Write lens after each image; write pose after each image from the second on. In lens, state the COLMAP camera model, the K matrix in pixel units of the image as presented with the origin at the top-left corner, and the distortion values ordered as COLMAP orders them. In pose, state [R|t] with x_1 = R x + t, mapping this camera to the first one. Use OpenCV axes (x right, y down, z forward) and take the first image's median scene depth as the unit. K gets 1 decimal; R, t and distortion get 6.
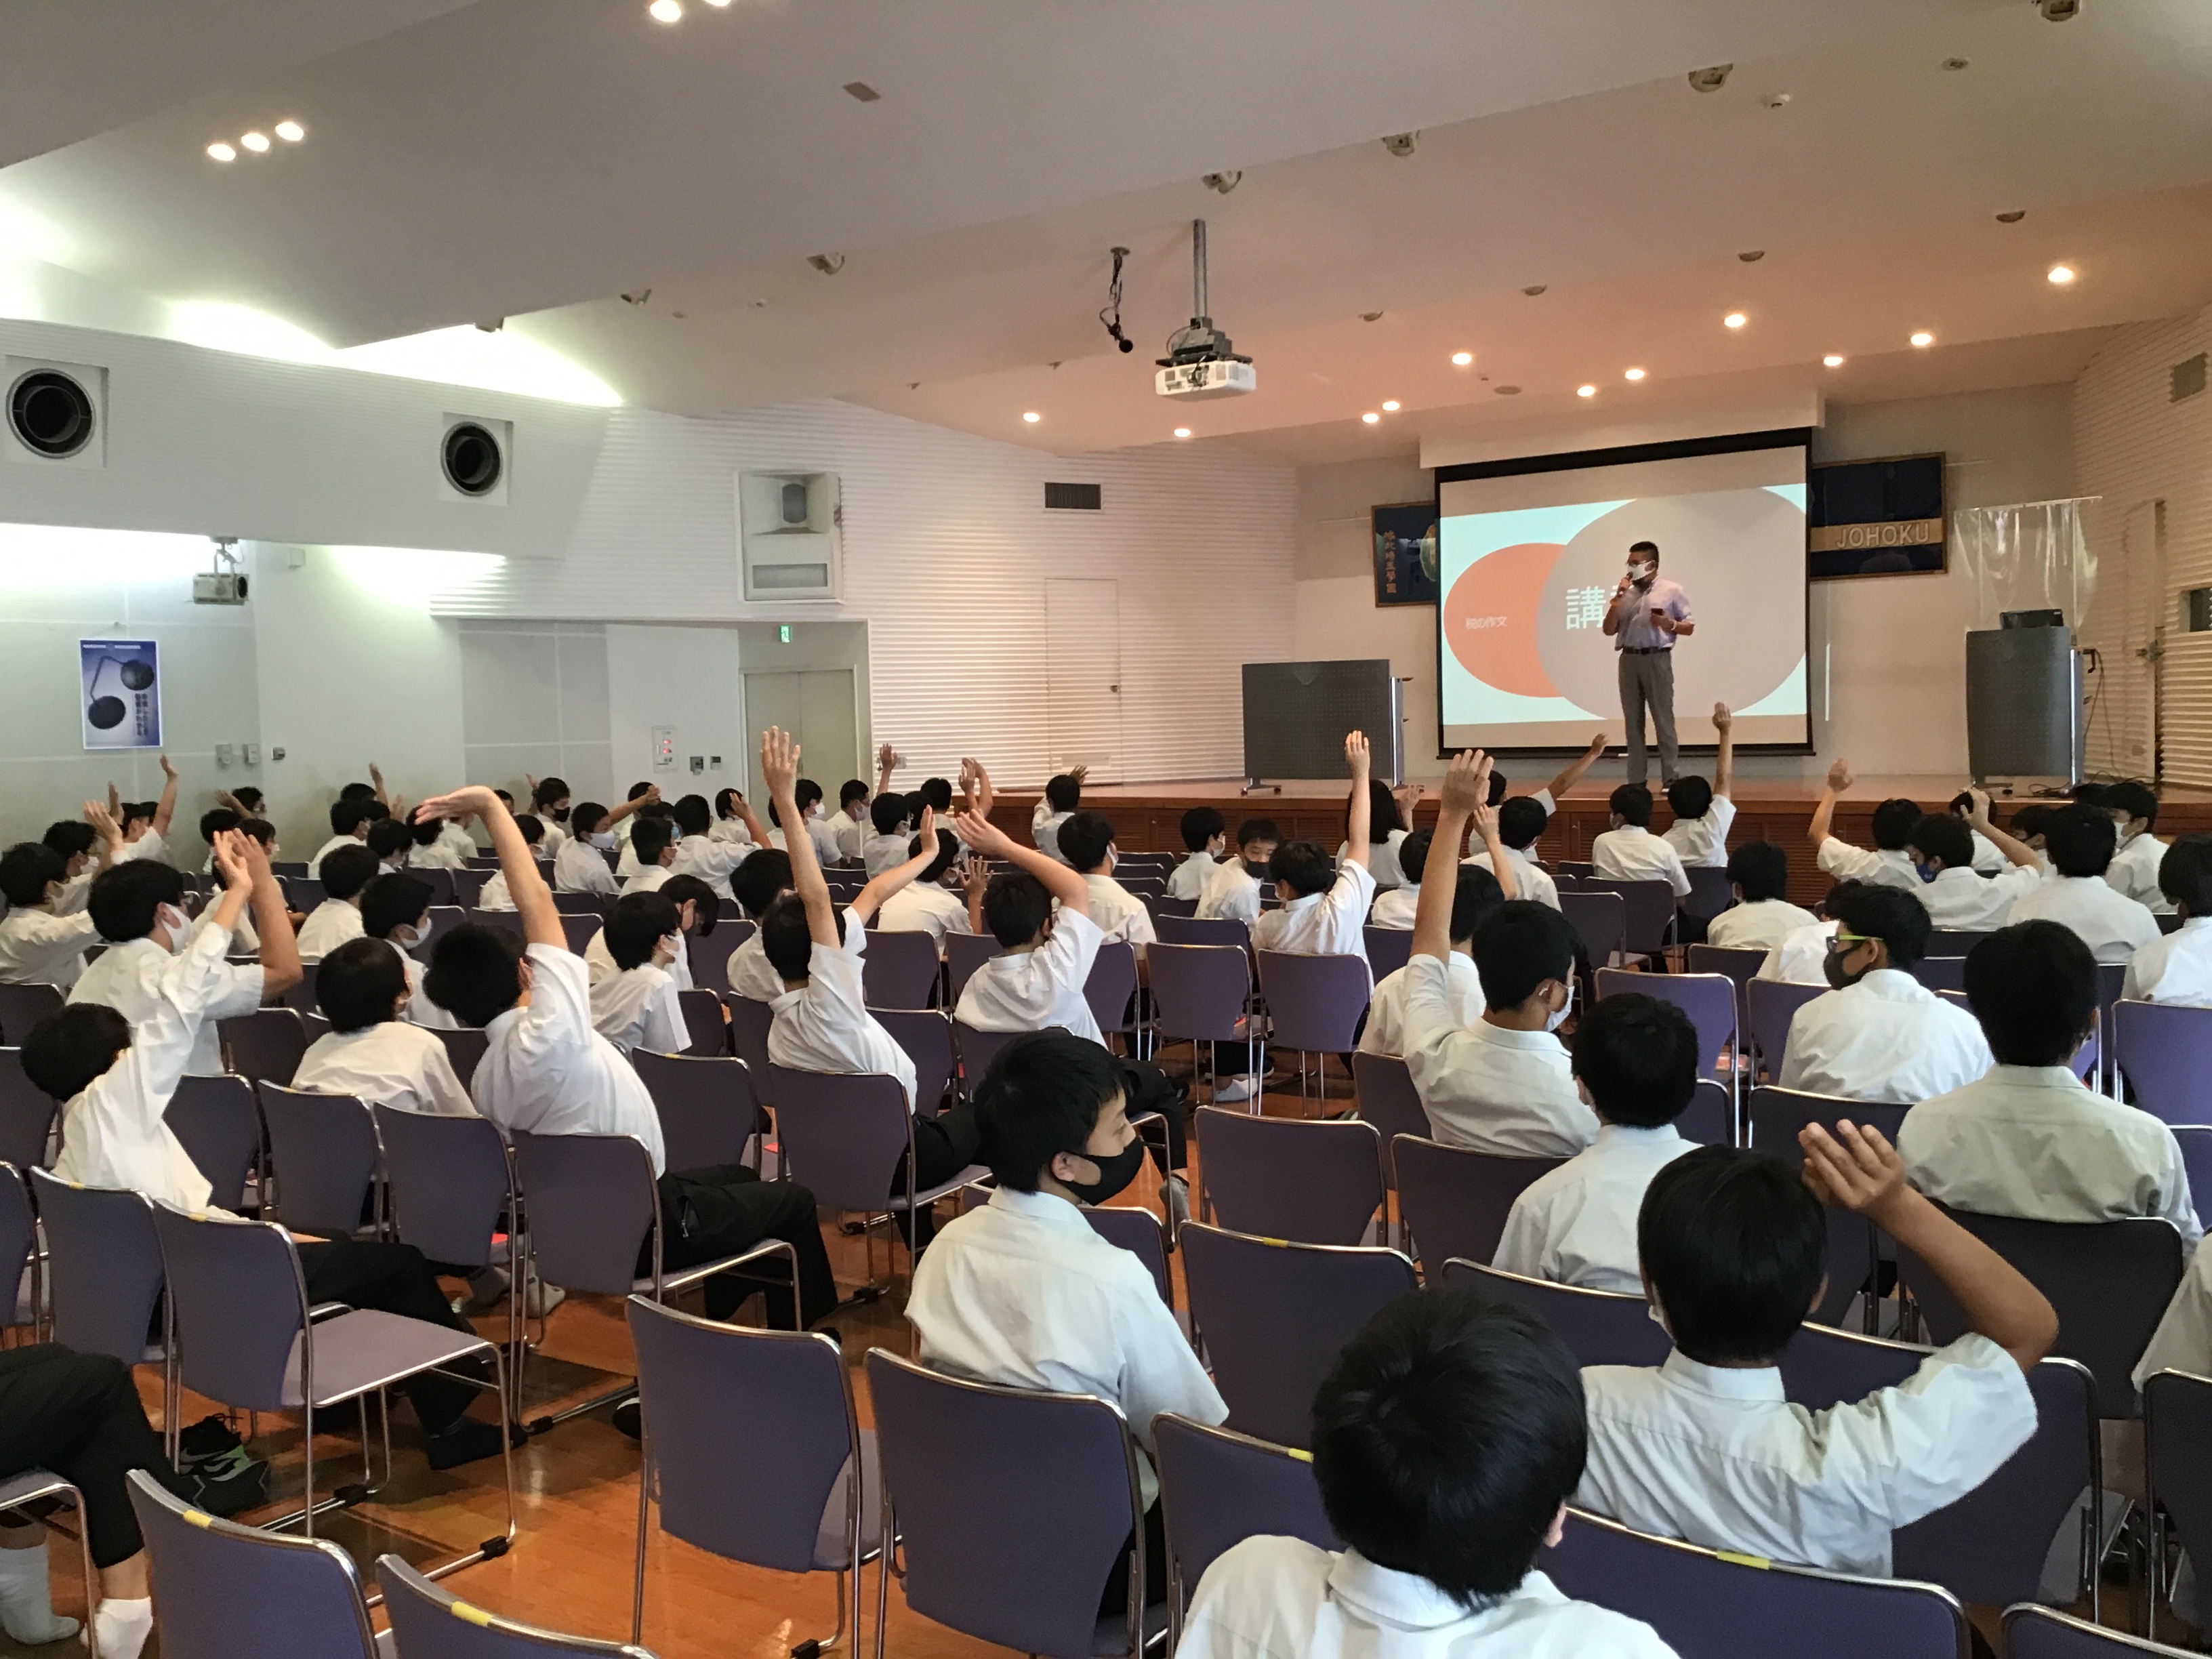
lens RADIAL K [[1943.3, 0, 1106.0], [0, 1943.3, 829.5], [0, 0, 1]] dist [0.114727, -0.214438]
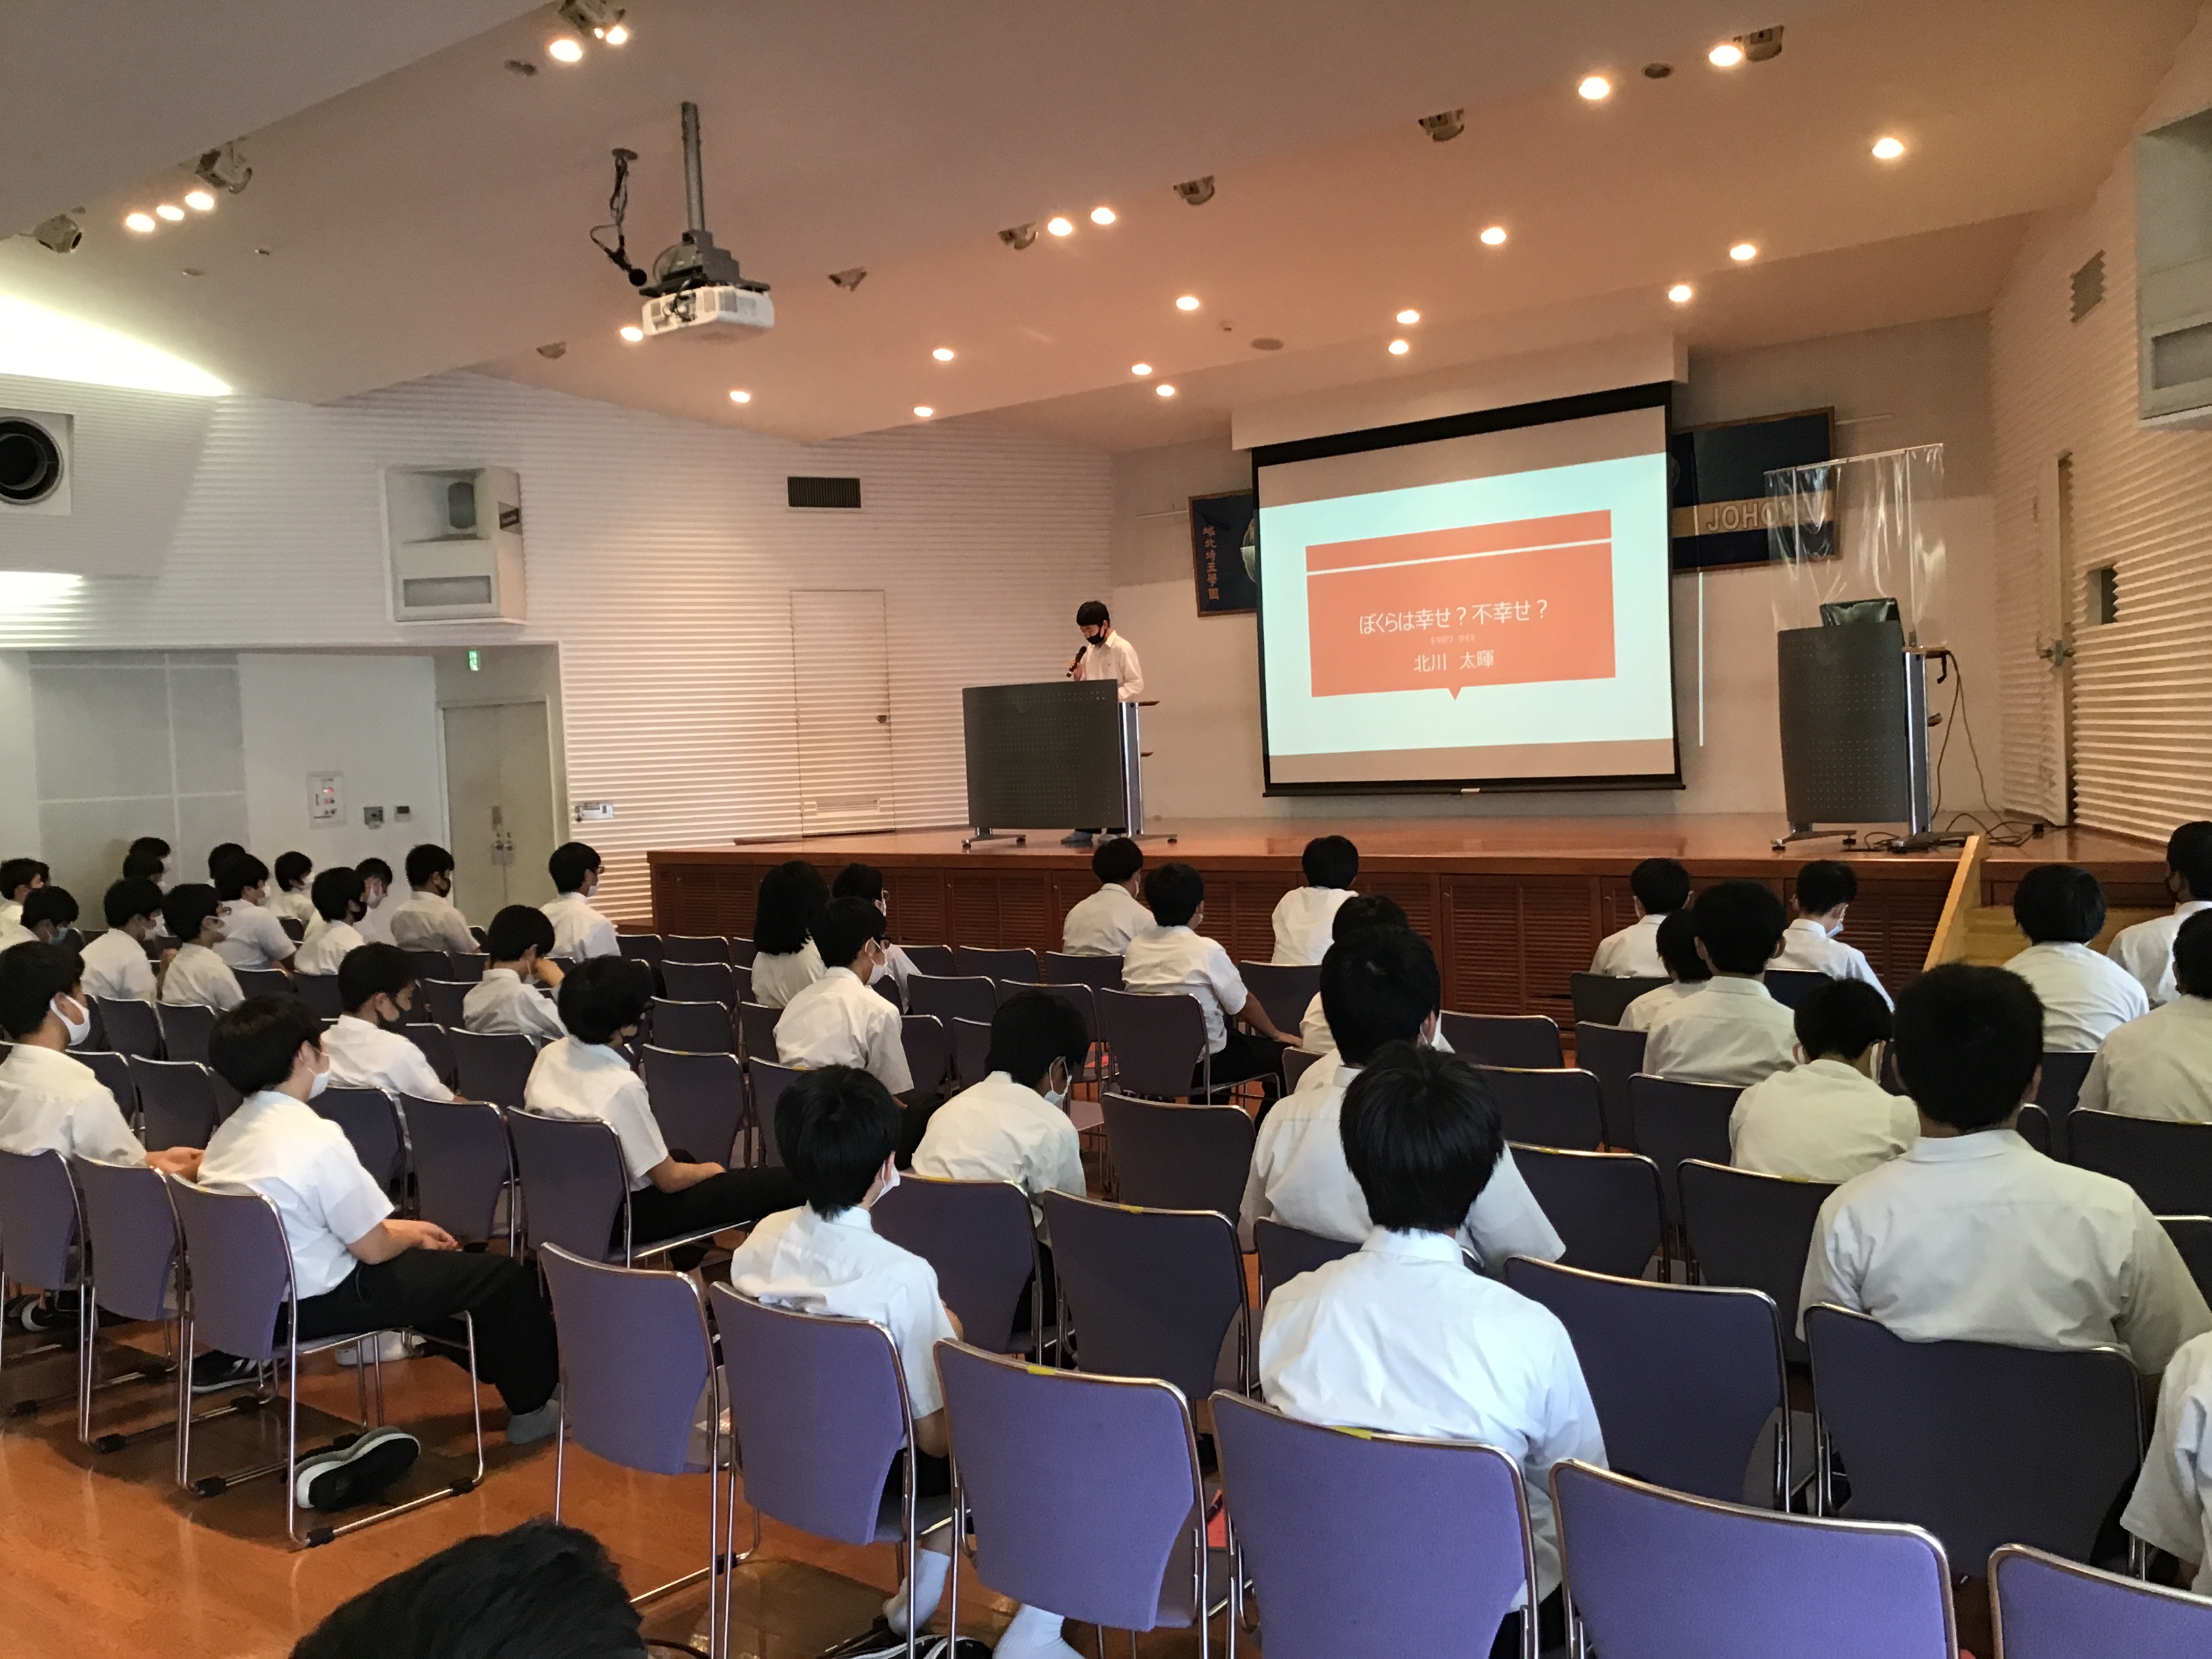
lens RADIAL K [[1943.3, 0, 1106.0], [0, 1943.3, 829.5], [0, 0, 1]] dist [0.114727, -0.214438]
pose [[0.997685, -0.013475, -0.066662, 0.181947], [0.012751, 0.999855, -0.011282, -0.015379], [0.066805, 0.010406, 0.997712, 0.186467]]
